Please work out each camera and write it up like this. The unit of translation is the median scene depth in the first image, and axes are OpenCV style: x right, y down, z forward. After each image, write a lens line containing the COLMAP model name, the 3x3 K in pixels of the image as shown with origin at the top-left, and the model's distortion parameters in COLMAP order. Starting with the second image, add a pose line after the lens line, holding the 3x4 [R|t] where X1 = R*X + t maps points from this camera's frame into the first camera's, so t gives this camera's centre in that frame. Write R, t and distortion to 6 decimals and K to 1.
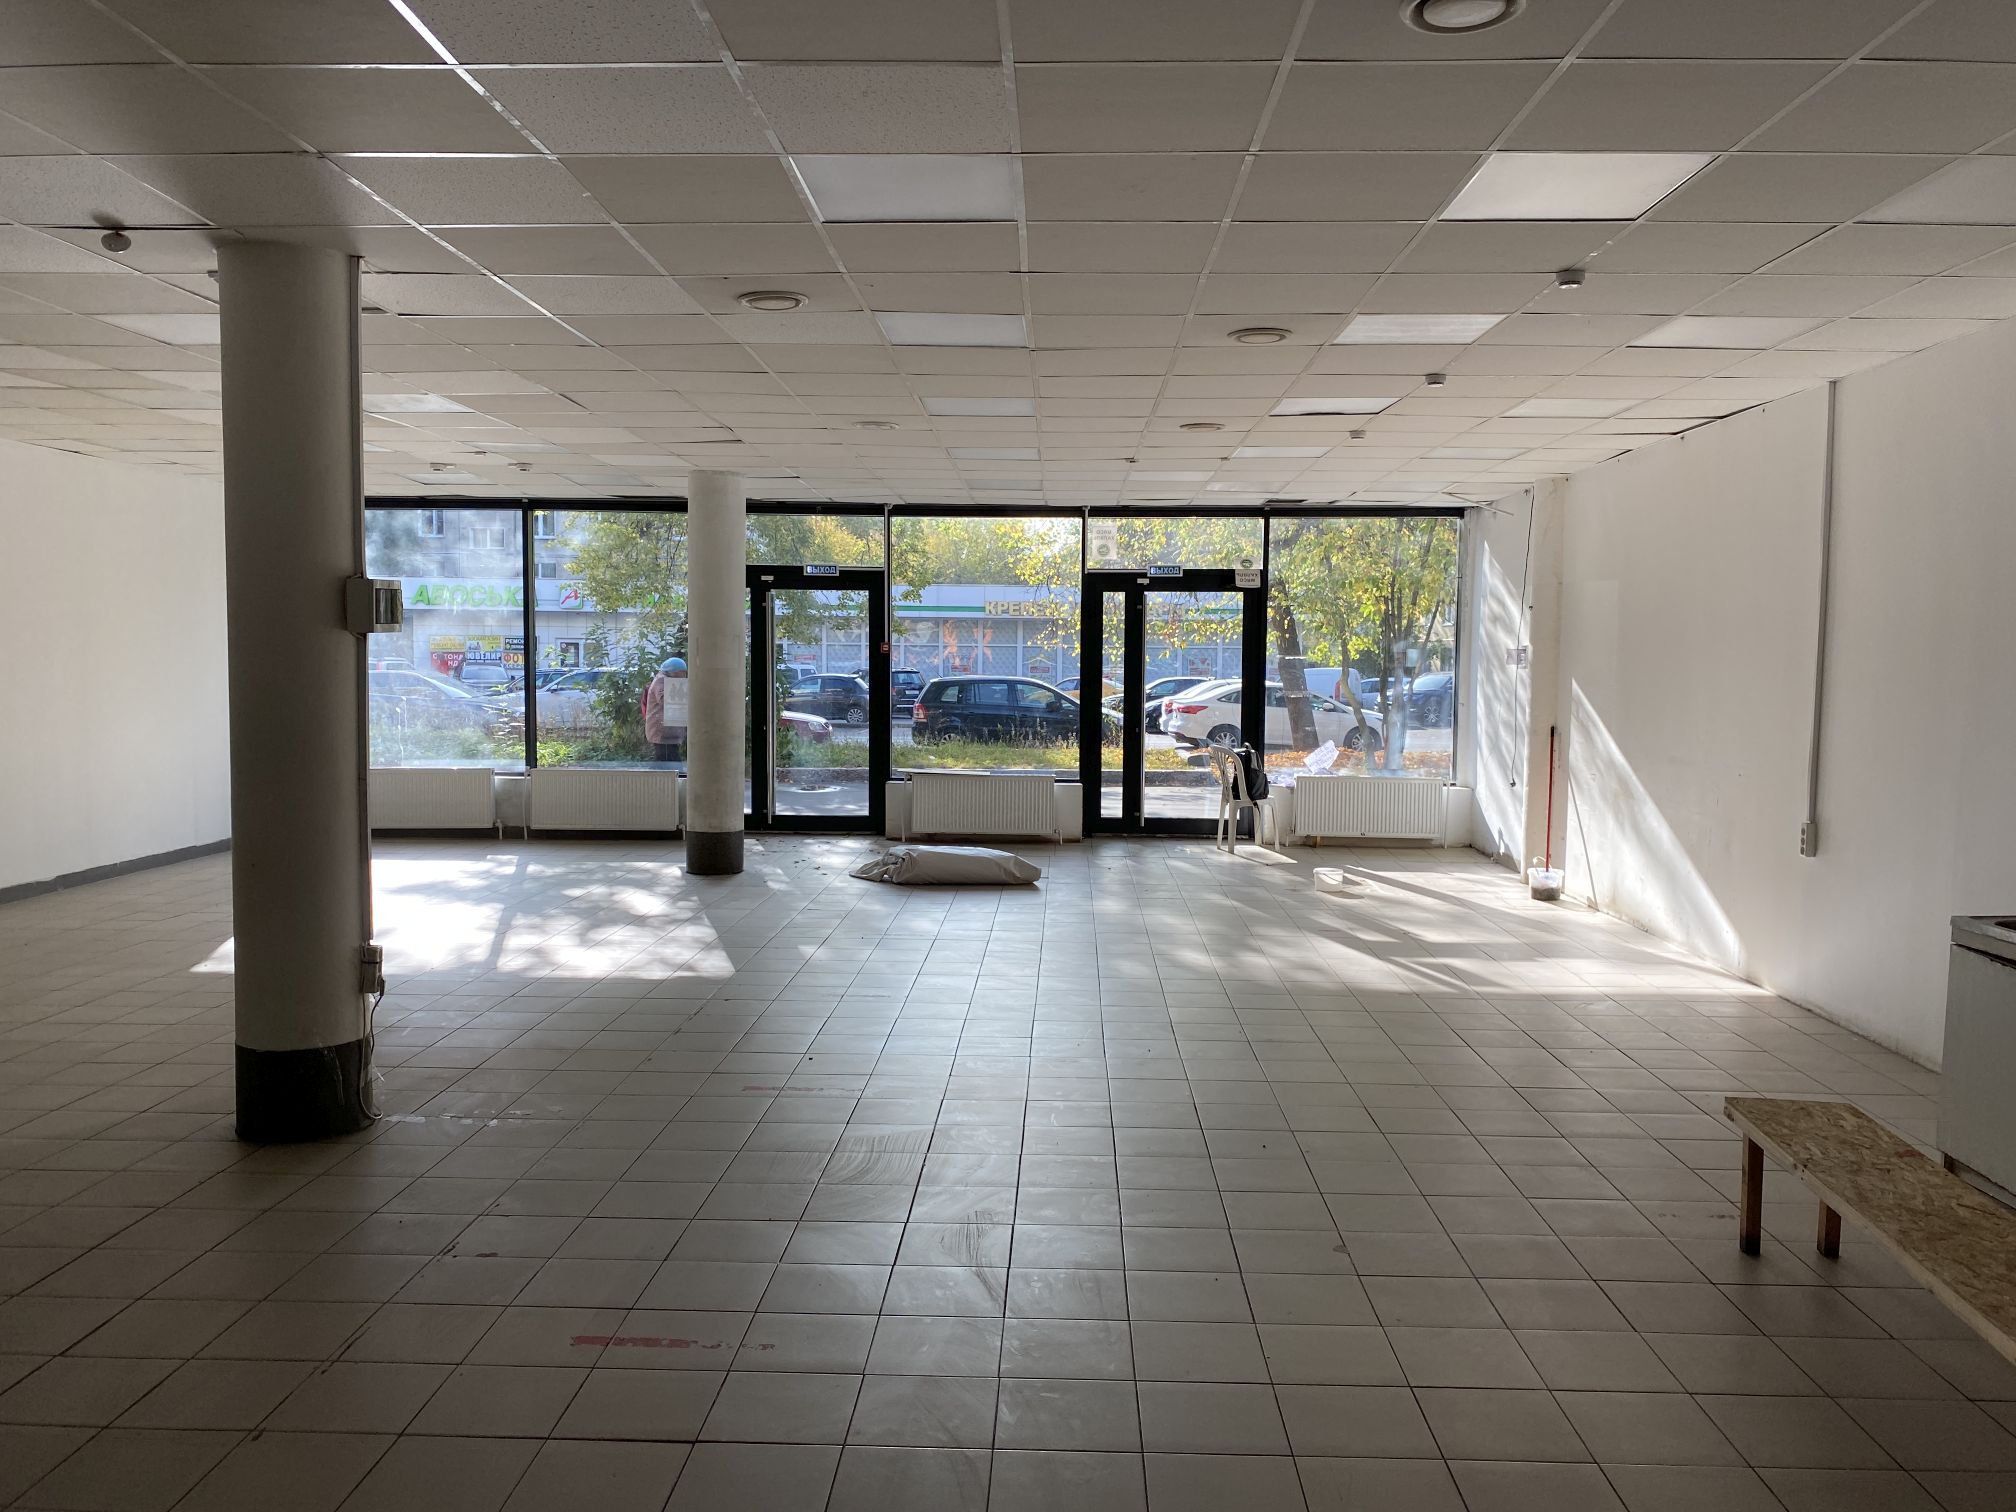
lens RADIAL K [[1549.6, 0, 1008.0], [0, 1549.6, 756.0], [0, 0, 1]] dist [0.005113, -0.000076]
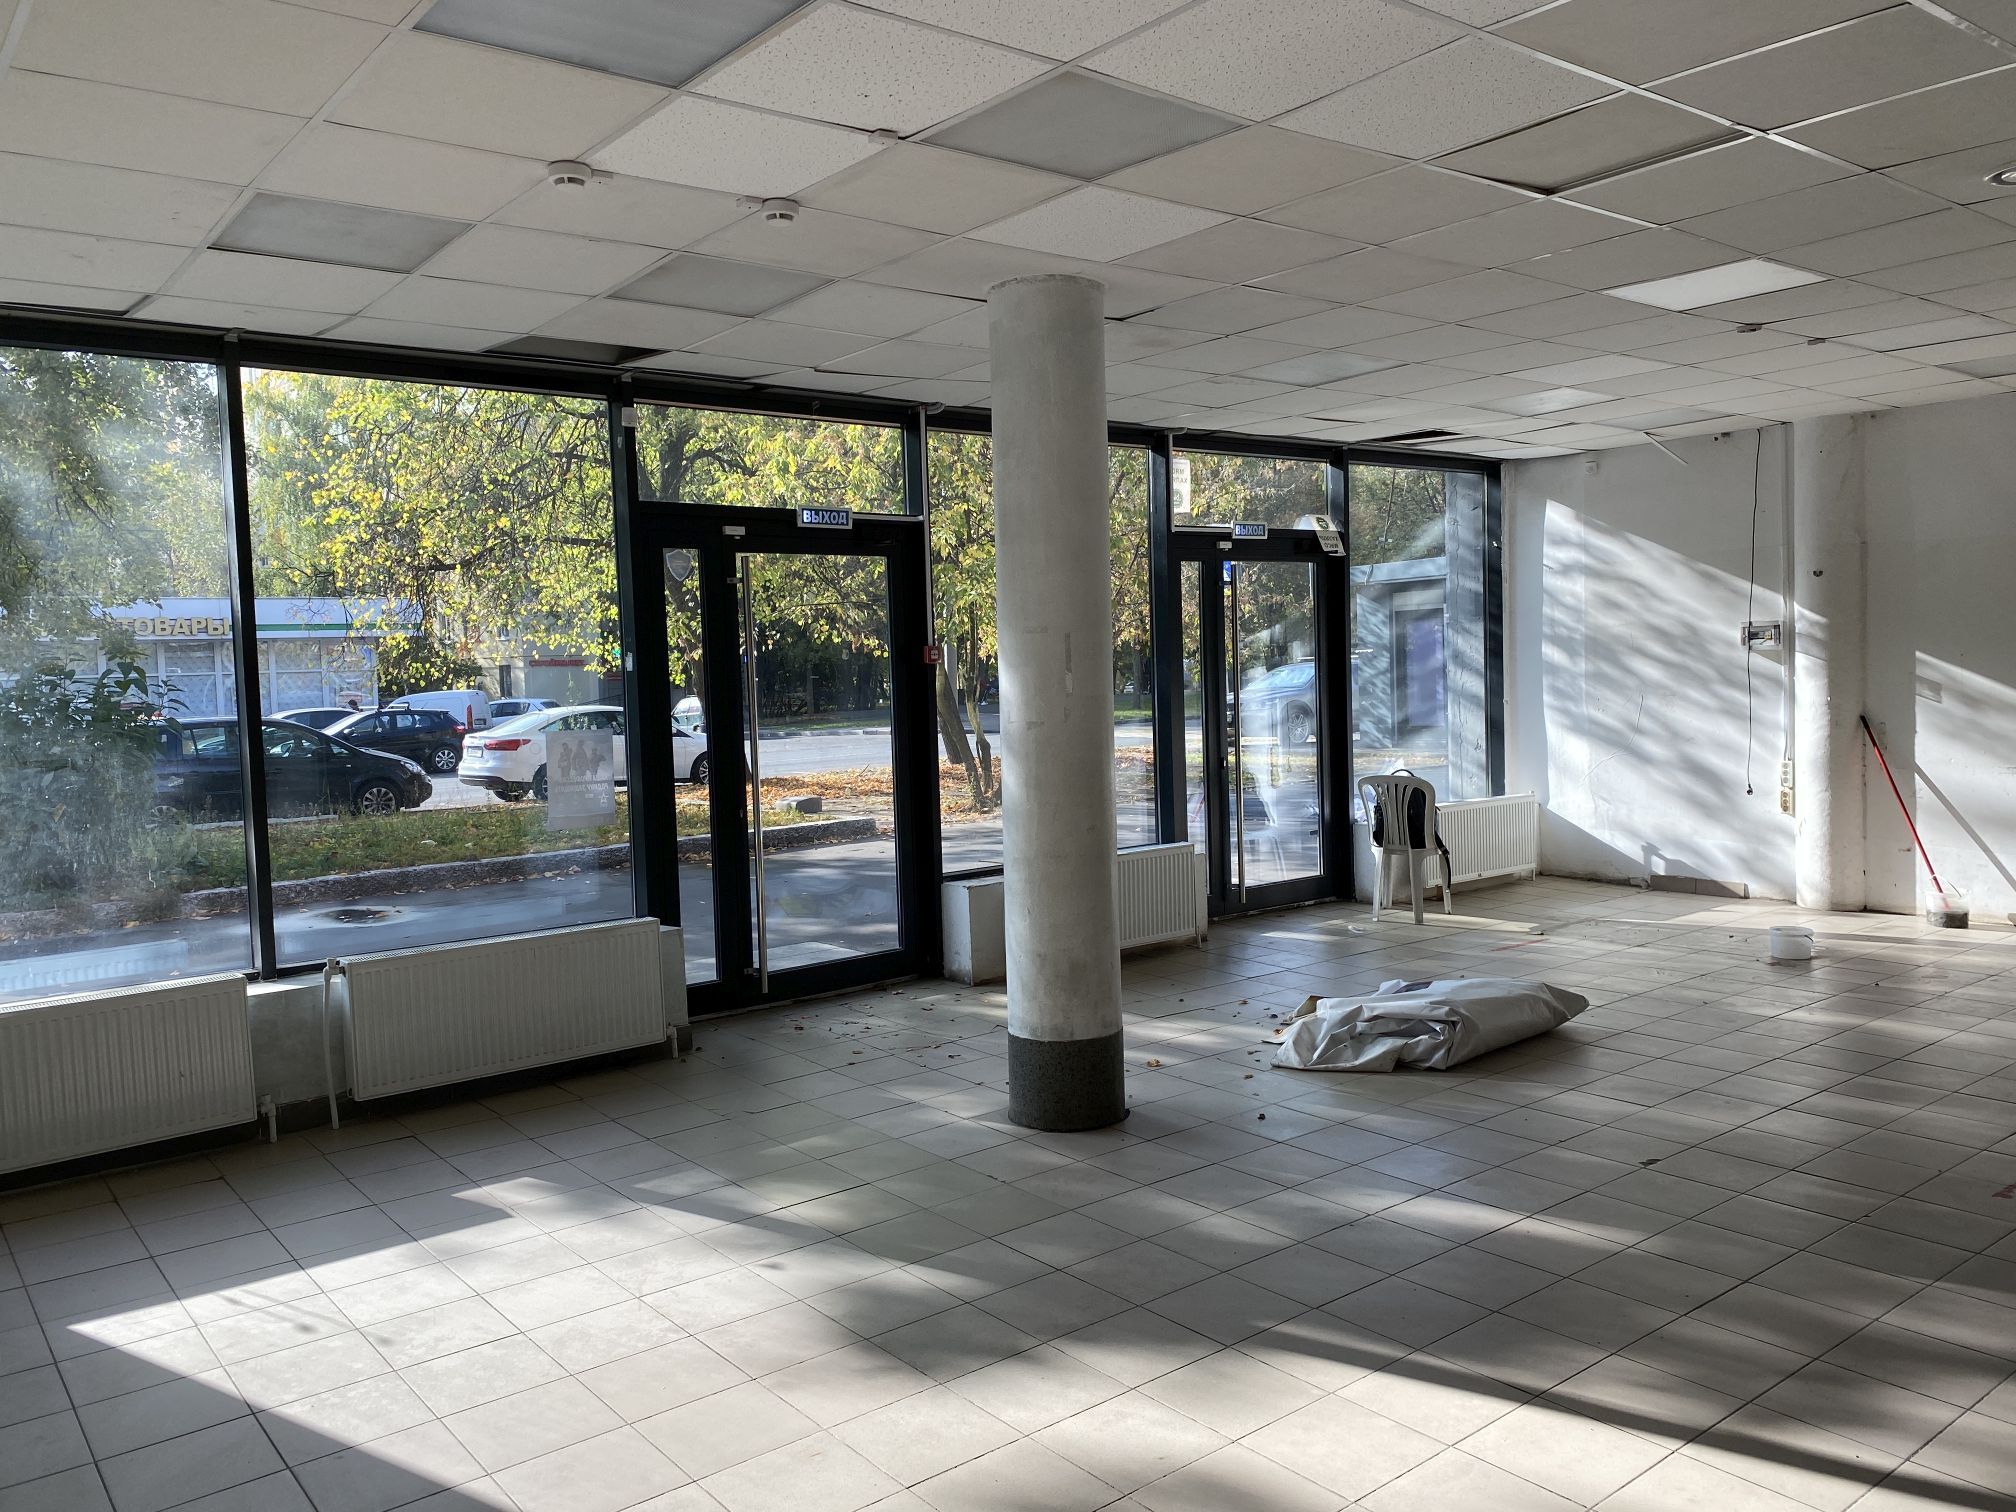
lens RADIAL K [[1549.6, 0, 1008.0], [0, 1549.6, 756.0], [0, 0, 1]] dist [0.005113, -0.000076]
pose [[0.763133, -0.072554, 0.642156, -0.434326], [0.080381, 0.996618, 0.017079, -0.039564], [-0.641223, 0.038584, 0.766384, 0.539011]]
